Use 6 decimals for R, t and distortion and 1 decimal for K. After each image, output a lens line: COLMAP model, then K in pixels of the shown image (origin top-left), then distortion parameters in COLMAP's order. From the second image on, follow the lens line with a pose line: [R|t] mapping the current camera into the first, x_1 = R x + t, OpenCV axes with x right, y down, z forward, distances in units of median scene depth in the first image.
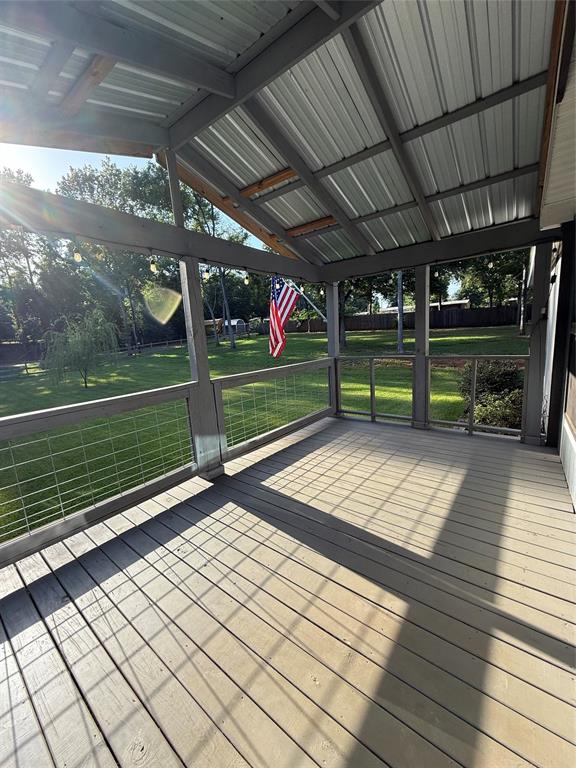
lens RADIAL K [[305.0, 0, 290.0], [0, 305.0, 385.1], [0, 0, 1]] dist [0.001570, -0.000073]
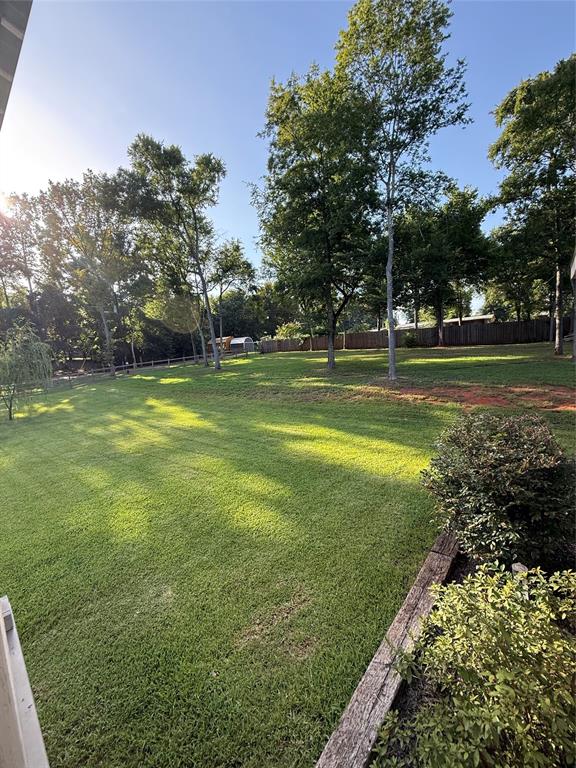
lens RADIAL K [[305.0, 0, 291.5], [0, 305.0, 383.8], [0, 0, 1]] dist [0.001570, -0.000073]
pose [[0.997775, 0.003459, -0.066582, 0.060759], [-0.007456, 0.998178, -0.059877, -0.017726], [0.066254, 0.060240, 0.995983, 0.084084]]
